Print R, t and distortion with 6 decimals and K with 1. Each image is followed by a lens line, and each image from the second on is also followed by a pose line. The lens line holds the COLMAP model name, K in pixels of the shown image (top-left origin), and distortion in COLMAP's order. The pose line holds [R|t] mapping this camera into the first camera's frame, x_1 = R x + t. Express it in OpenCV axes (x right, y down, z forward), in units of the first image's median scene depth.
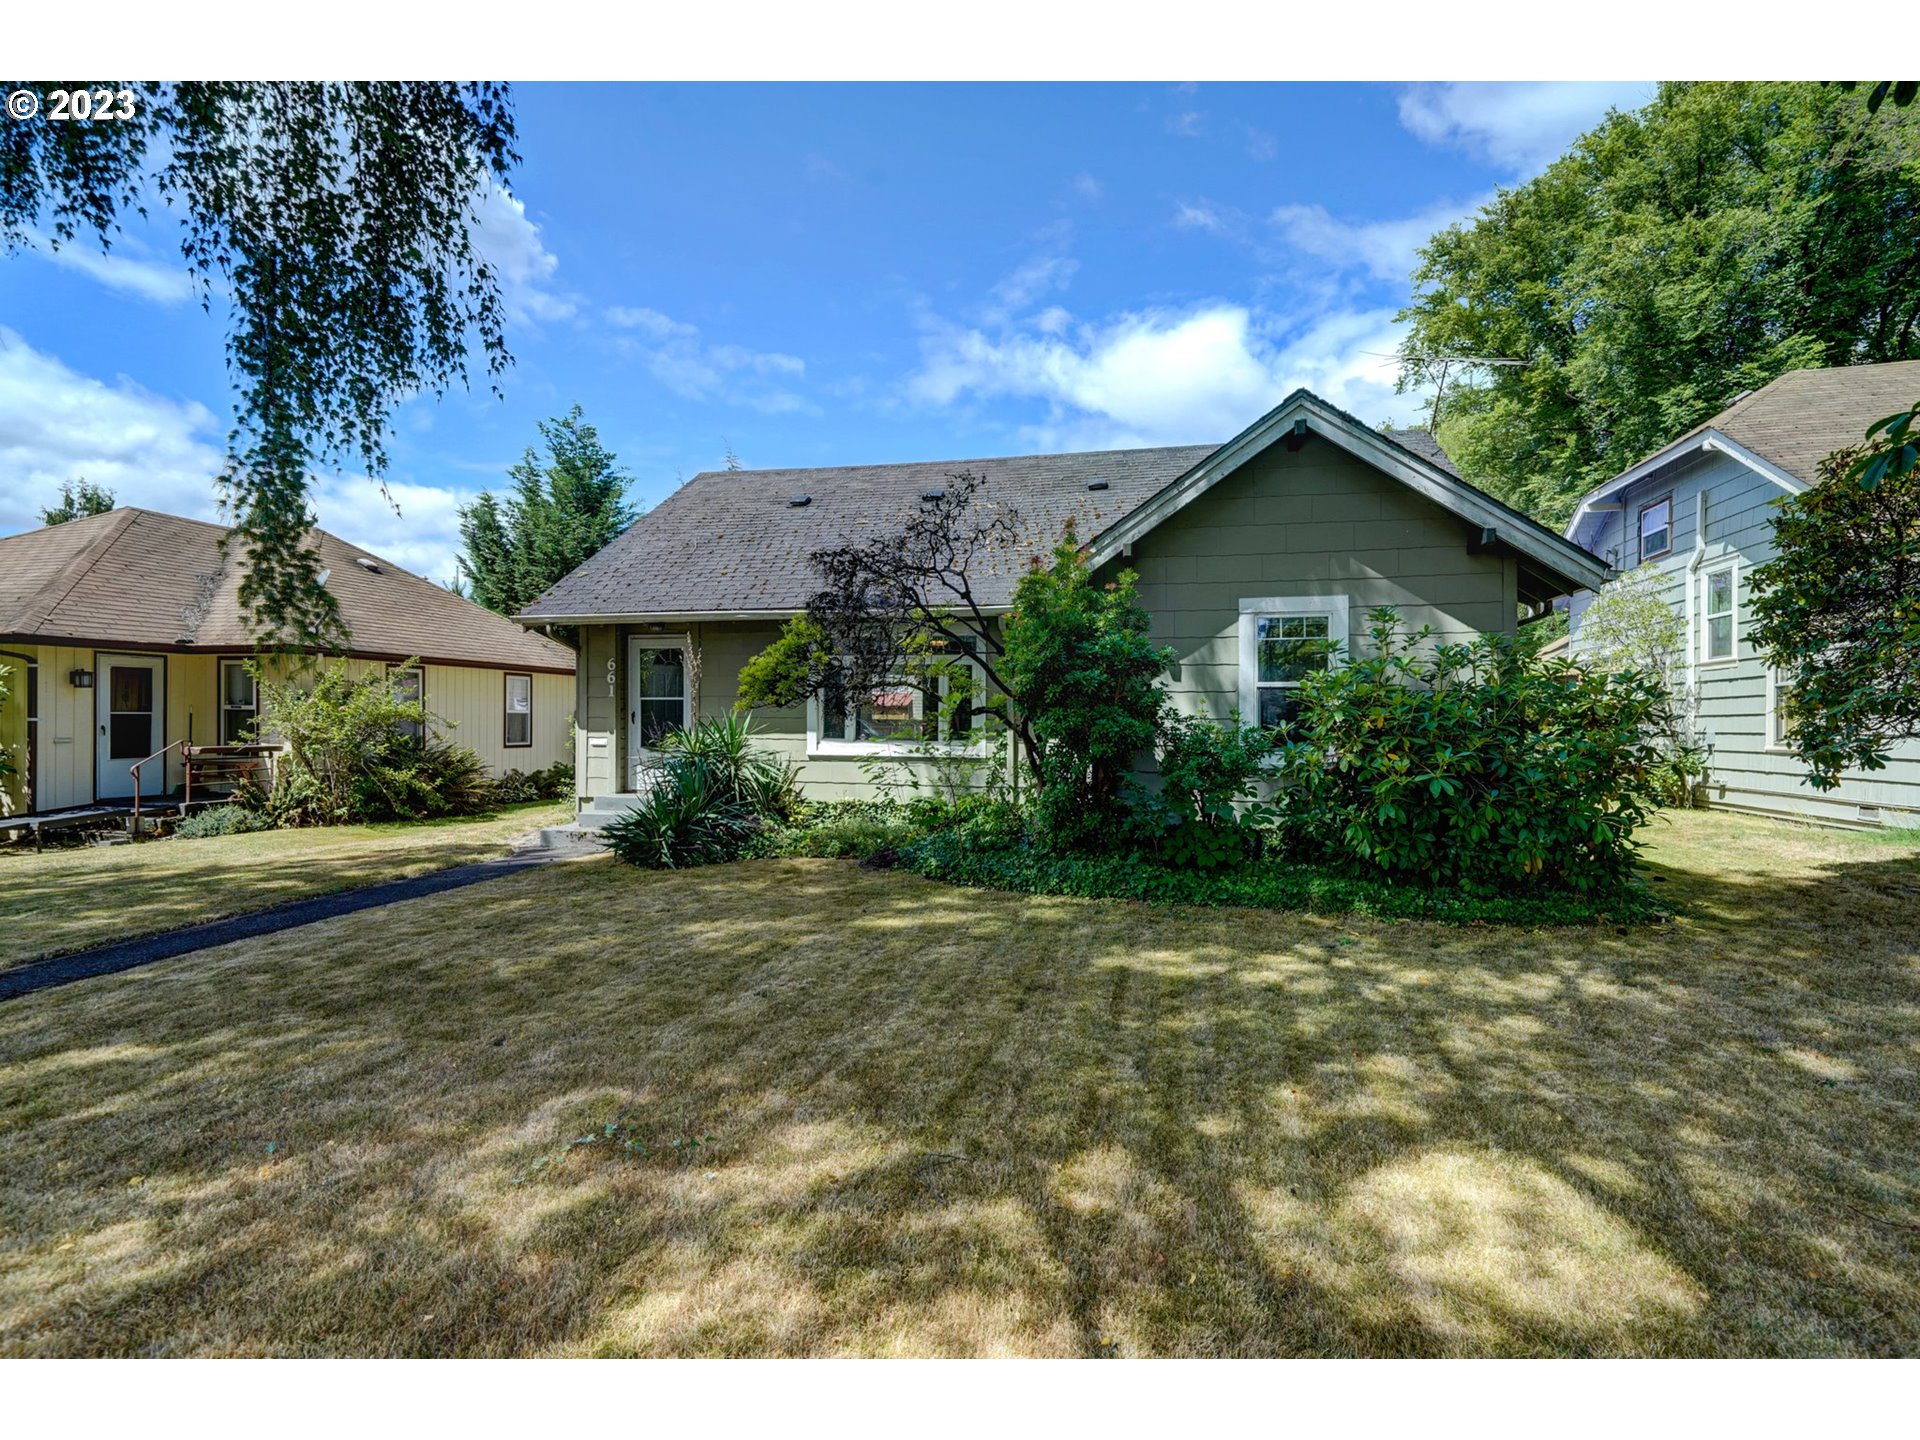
lens RADIAL K [[863.6, 0, 960.0], [0, 863.6, 720.0], [0, 0, 1]] dist [0.008642, 0.000559]
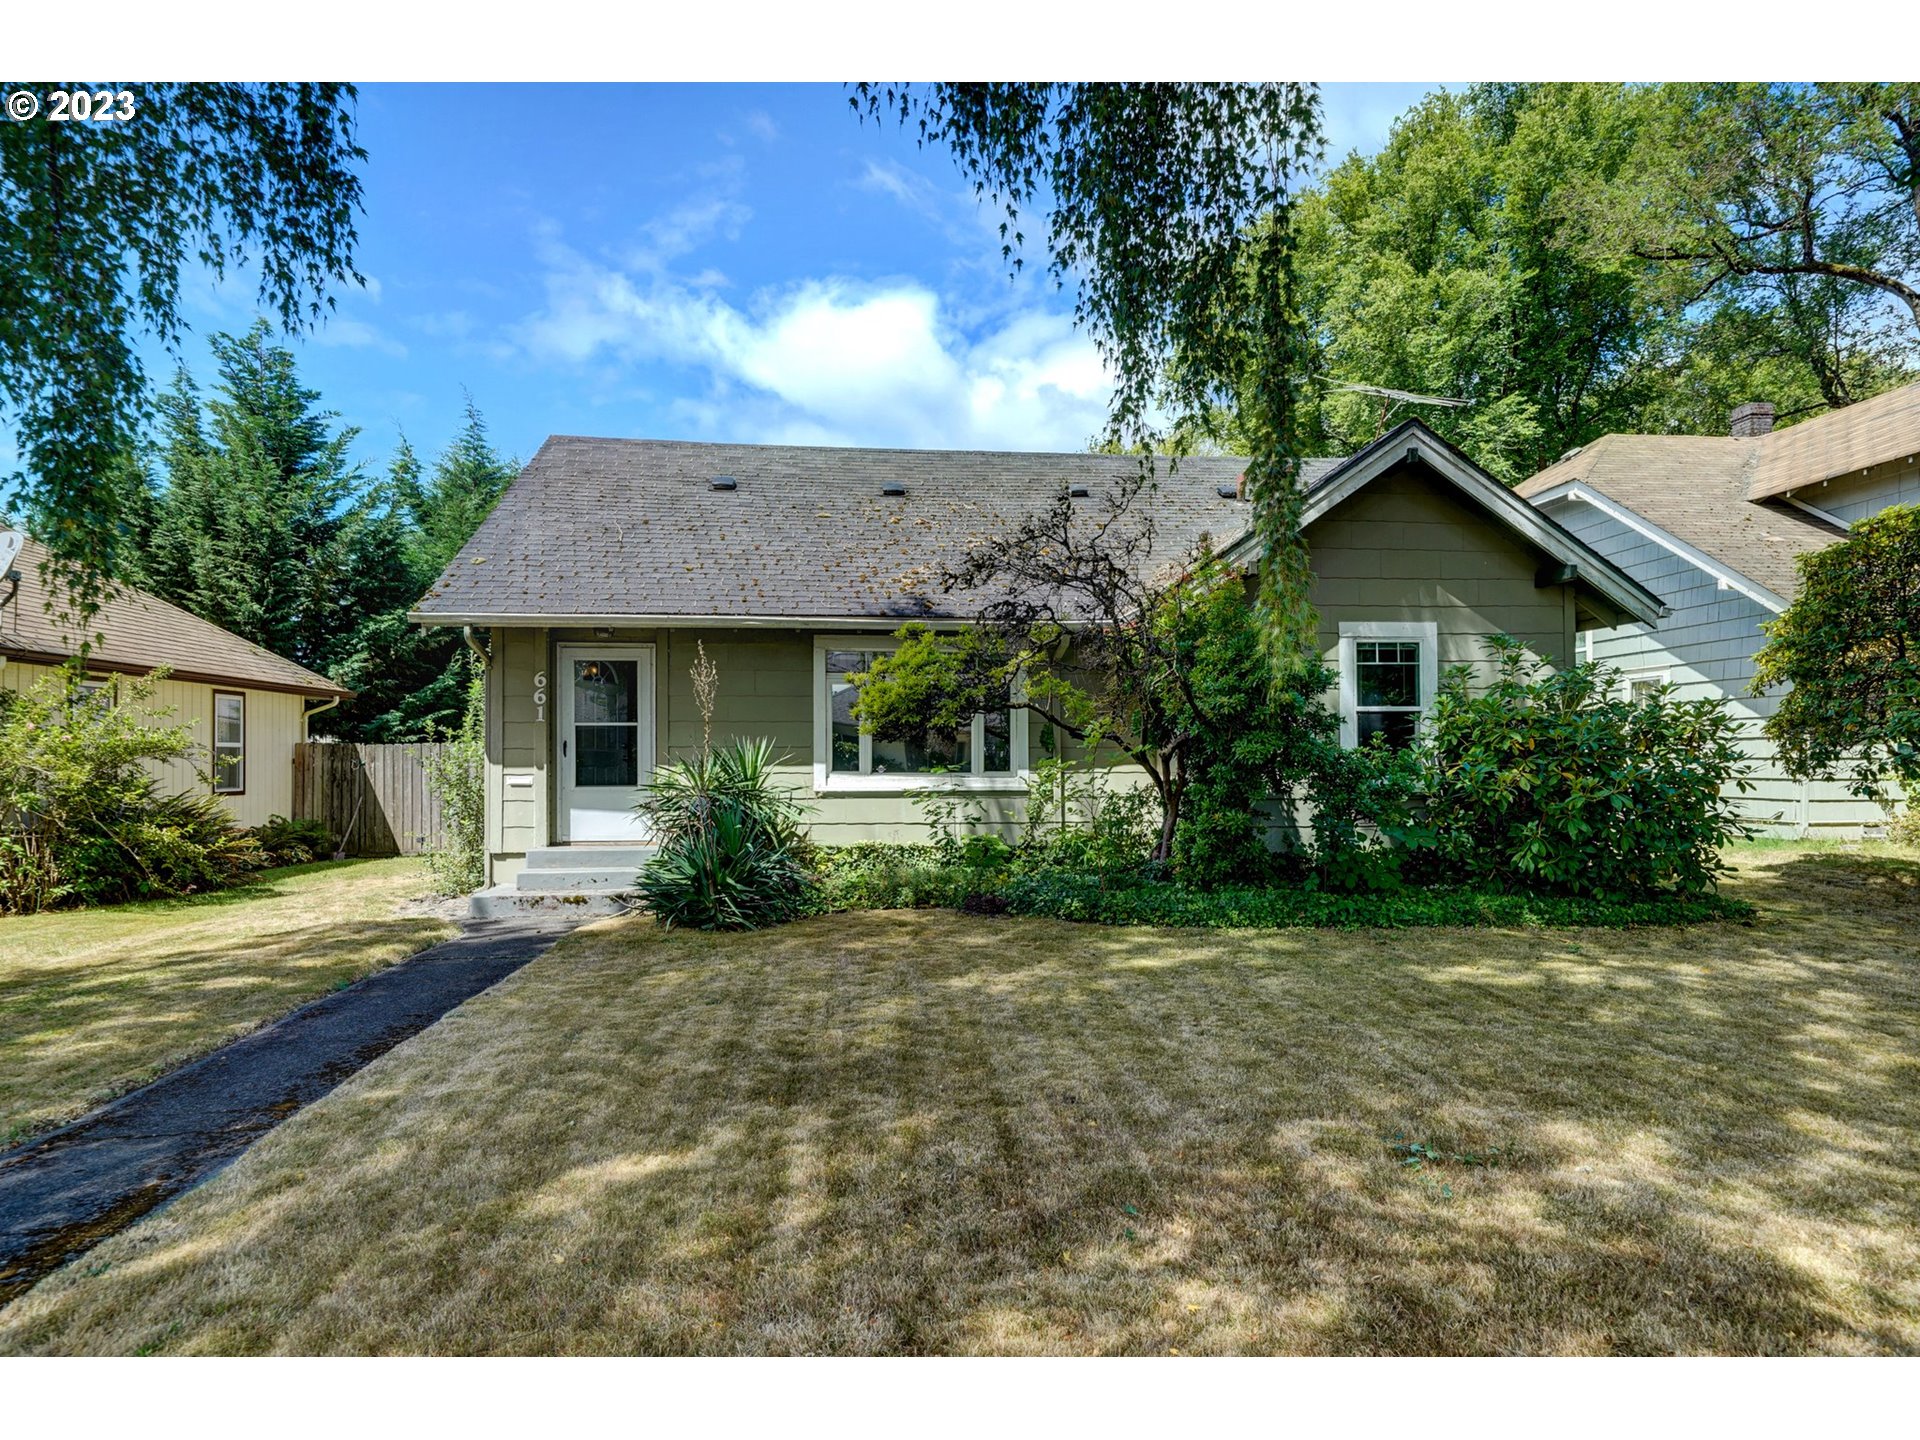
lens RADIAL K [[1023.7, 0, 950.6], [0, 1023.7, 754.8], [0, 0, 1]] dist [0.018387, 0.000082]
pose [[0.949950, -0.007038, 0.312324, -0.475760], [0.007998, 0.999966, -0.001791, 0.010446], [-0.312301, 0.004199, 0.949974, 0.022796]]
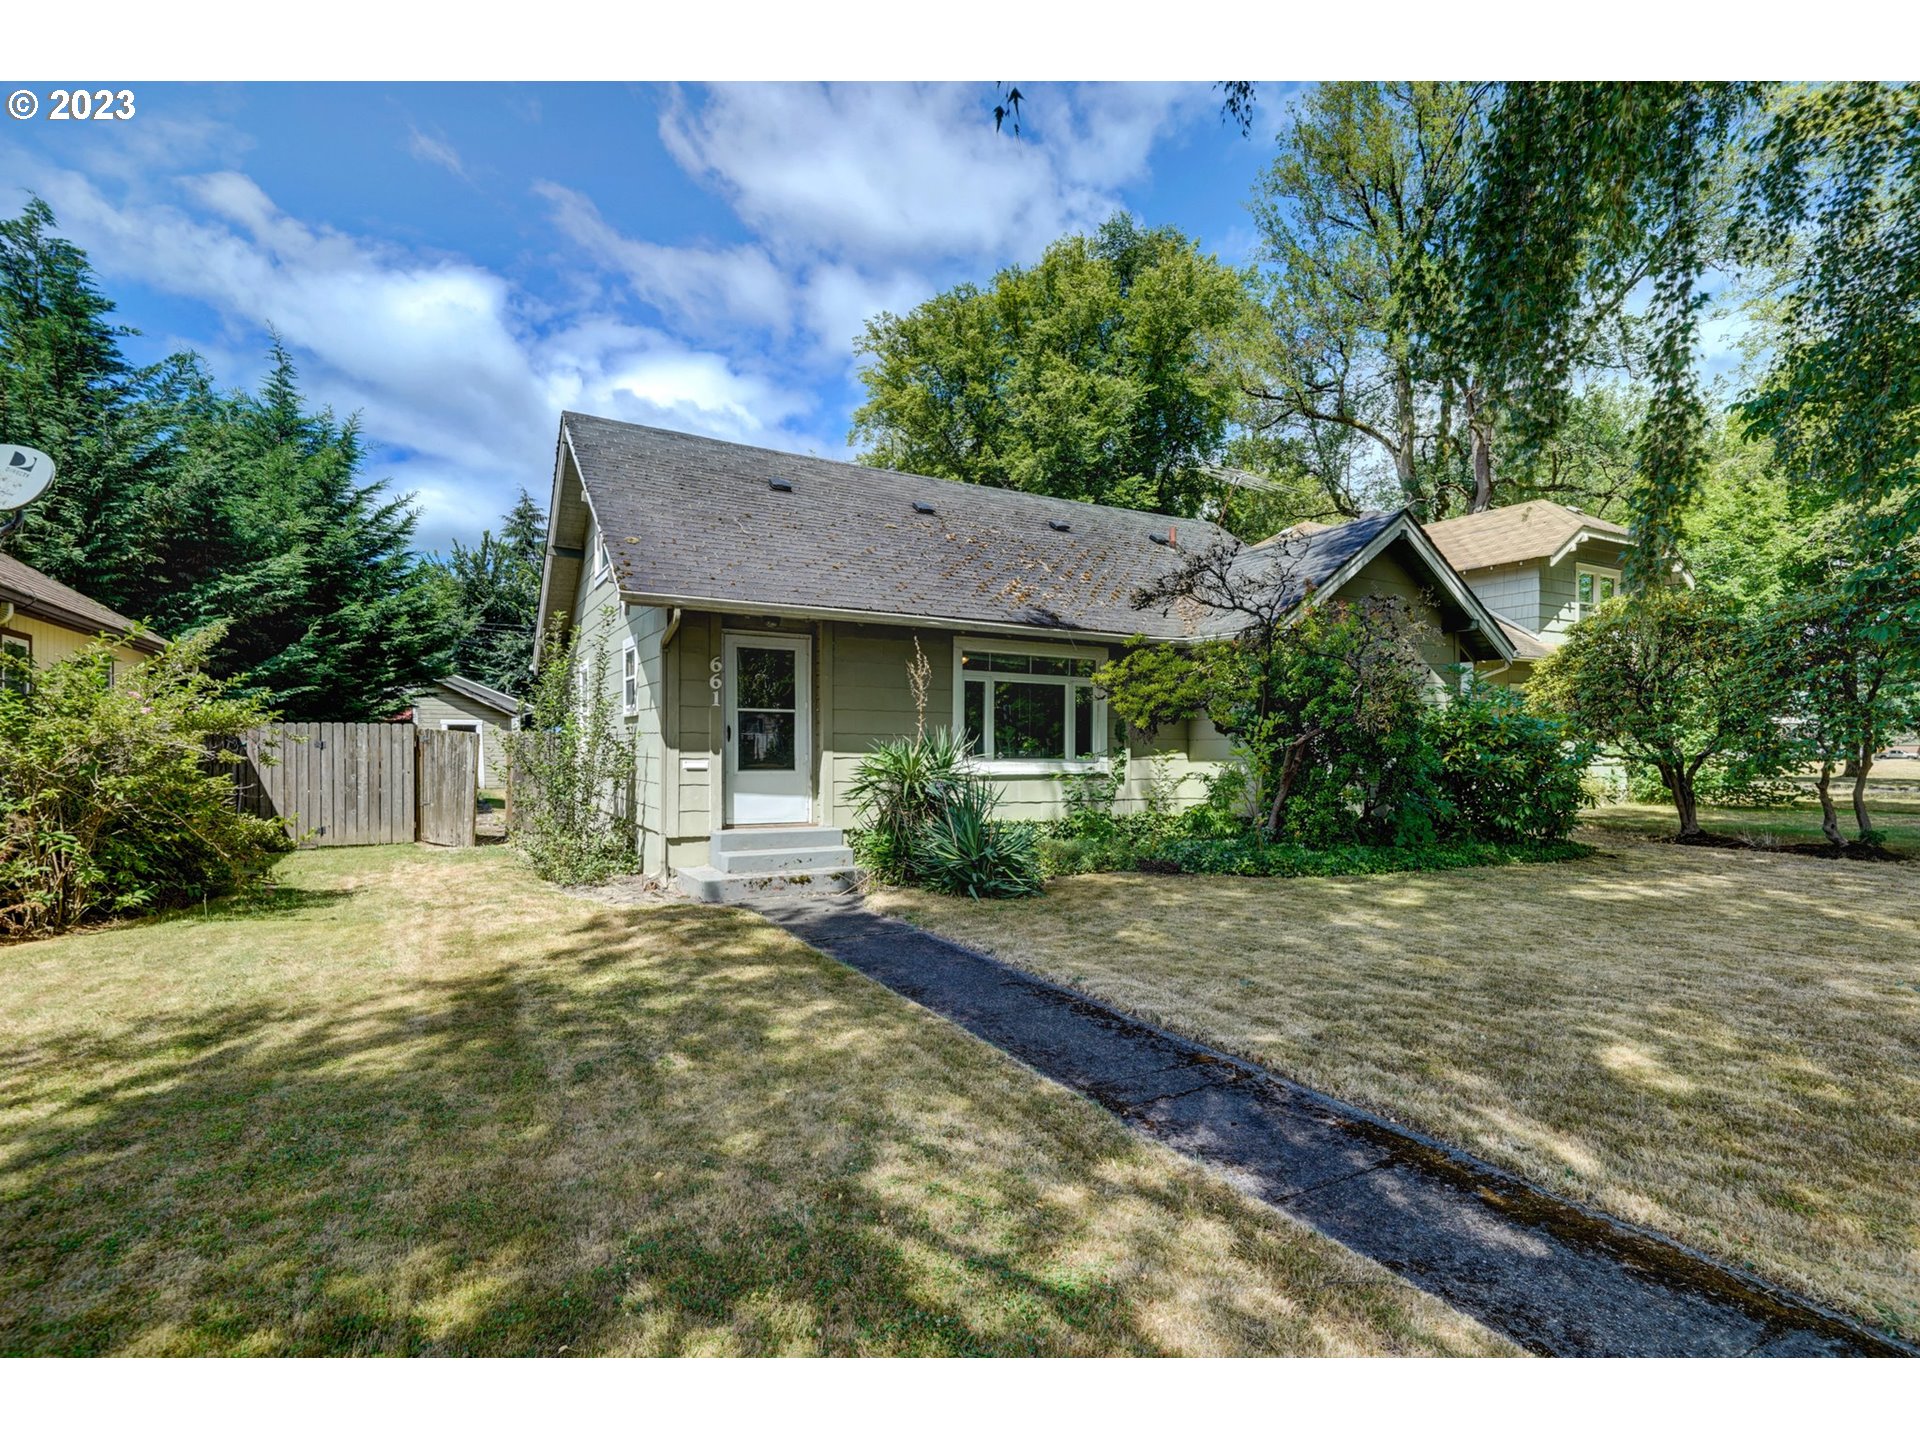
lens RADIAL K [[901.8, 0, 958.6], [0, 901.8, 743.5], [0, 0, 1]] dist [0.011197, -0.000266]
pose [[0.751207, 0.002846, 0.660060, -1.083119], [-0.003619, 0.999993, -0.000192, 0.008455], [-0.660056, -0.002244, 0.751213, 0.341184]]
